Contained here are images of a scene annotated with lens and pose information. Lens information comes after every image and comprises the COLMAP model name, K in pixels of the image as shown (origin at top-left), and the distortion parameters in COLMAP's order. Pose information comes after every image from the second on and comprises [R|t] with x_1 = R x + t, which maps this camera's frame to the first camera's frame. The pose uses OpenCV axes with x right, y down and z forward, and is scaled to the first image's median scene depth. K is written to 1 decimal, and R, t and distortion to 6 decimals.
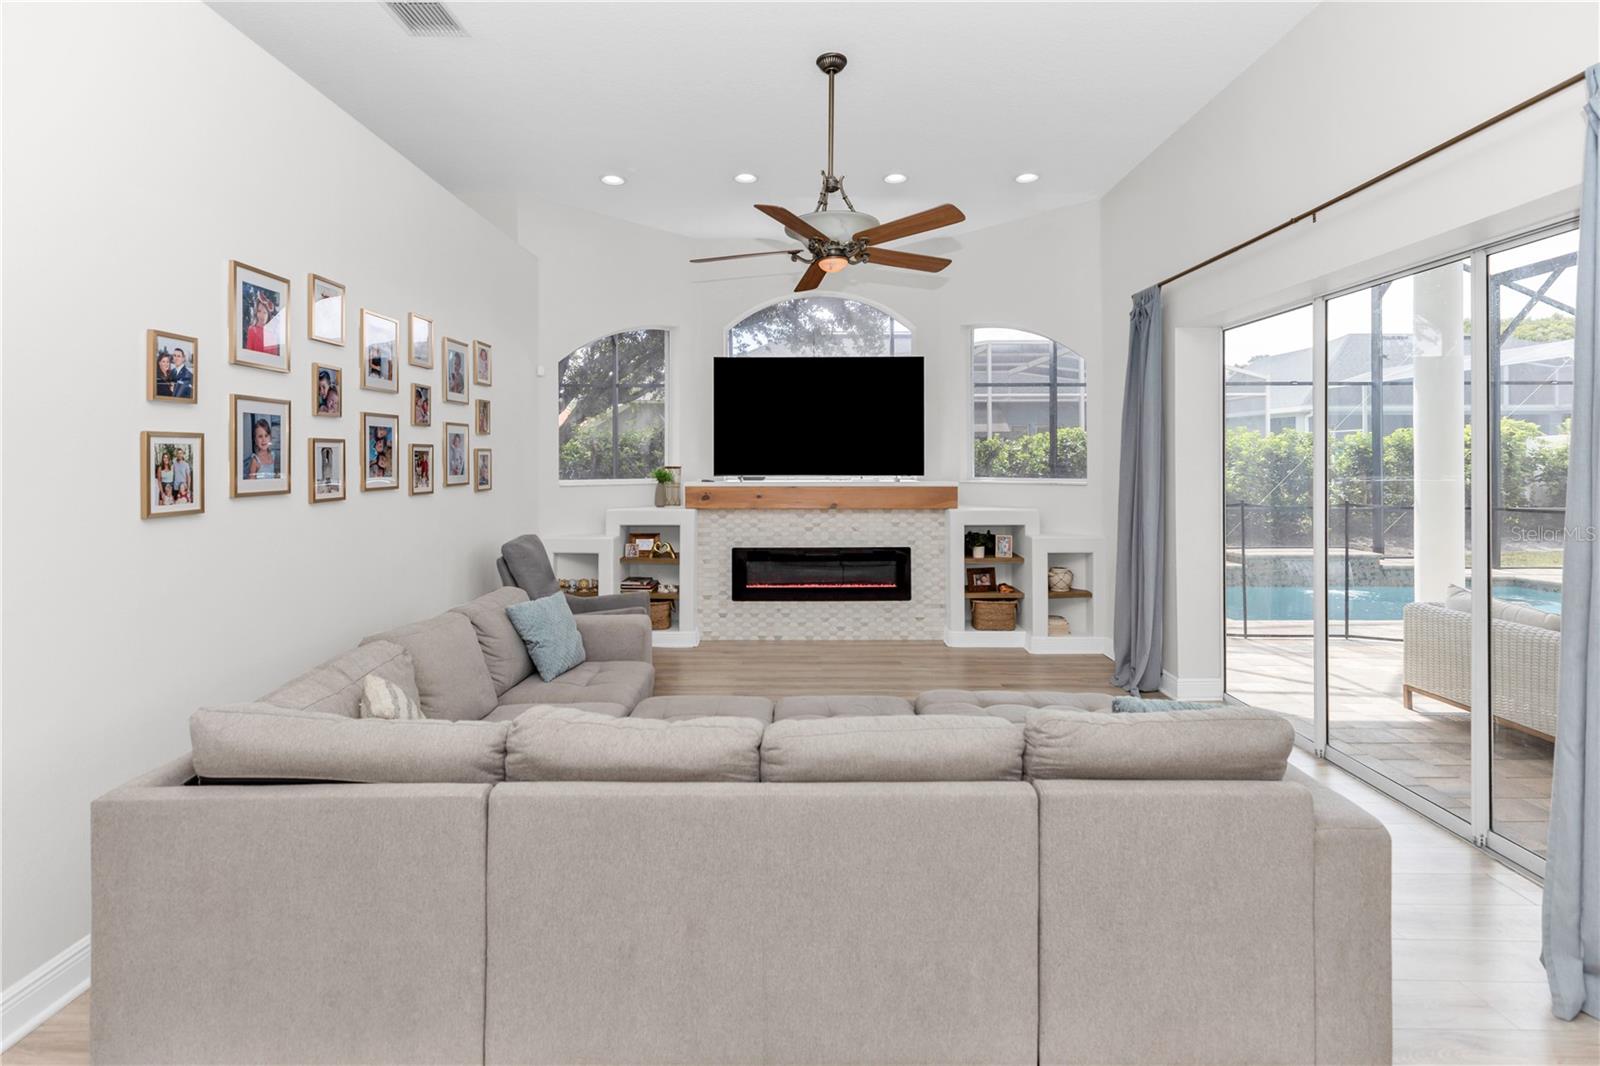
lens RADIAL K [[739.8, 0, 798.1], [0, 739.8, 460.0], [0, 0, 1]] dist [0.001417, 0.000218]
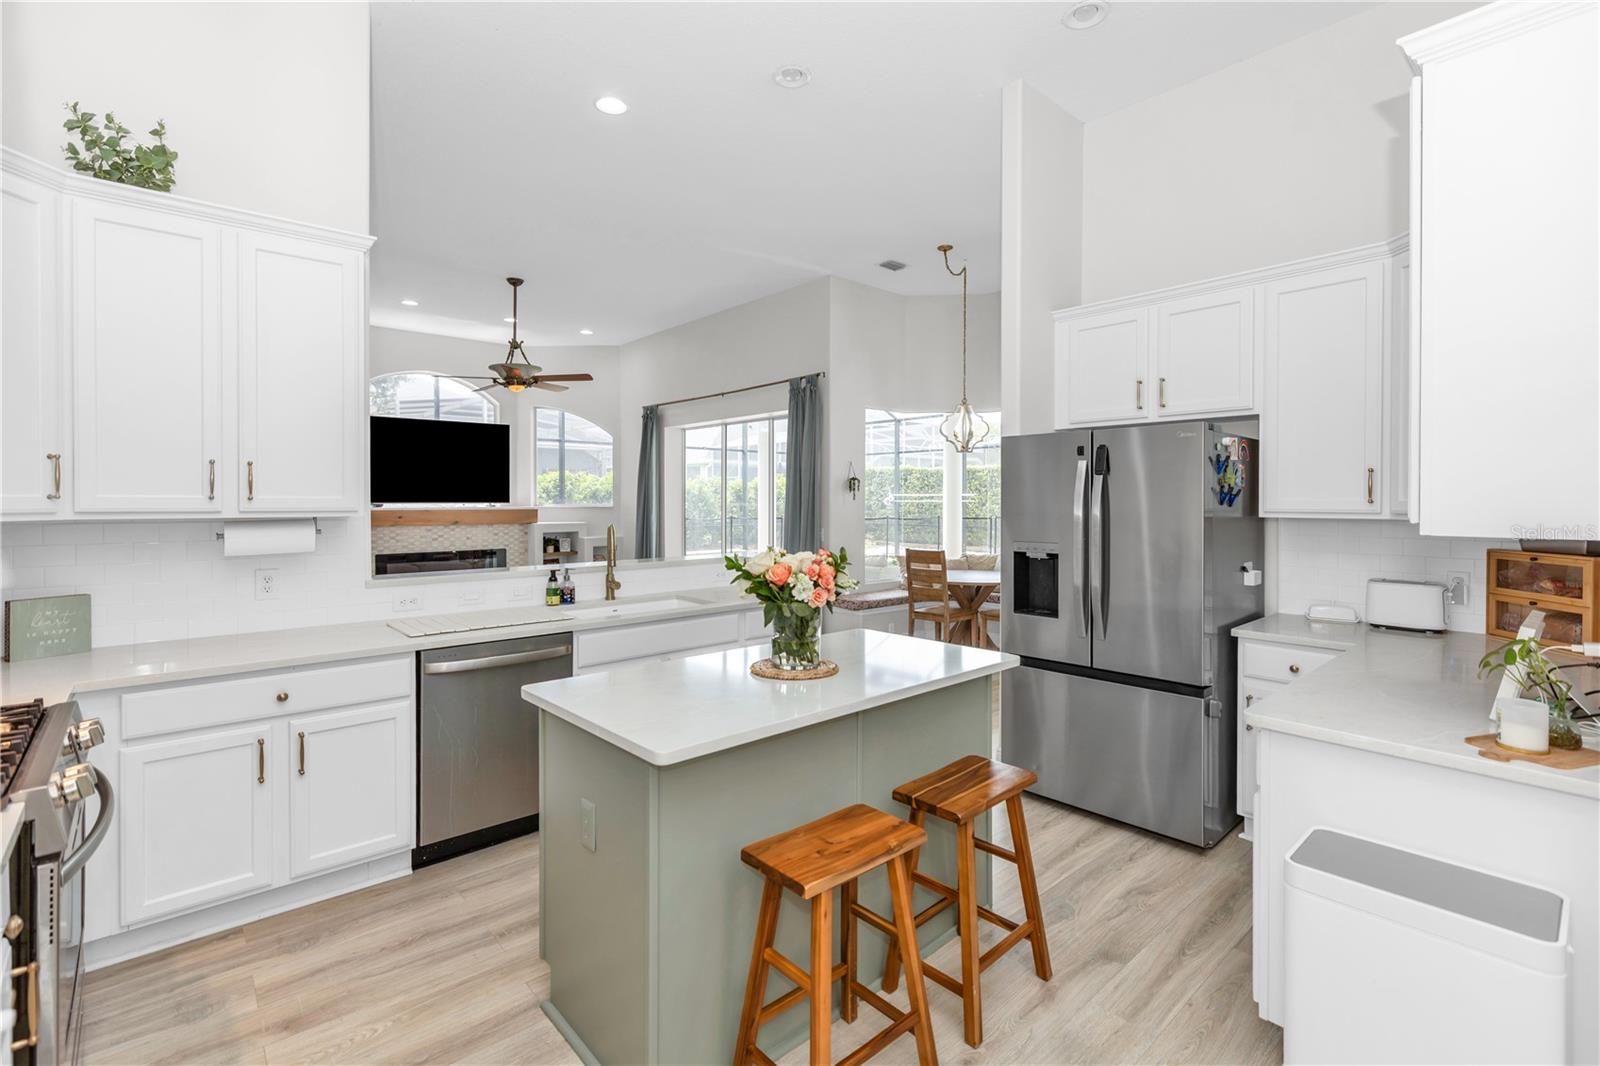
lens RADIAL K [[721.9, 0, 799.5], [0, 721.9, 519.0], [0, 0, 1]] dist [0.000012, -0.000005]
pose [[0.740413, -0.015379, 0.671976, -0.413246], [-0.004261, 0.999611, 0.027572, 0.011659], [-0.672139, -0.023278, 0.740059, -0.537728]]
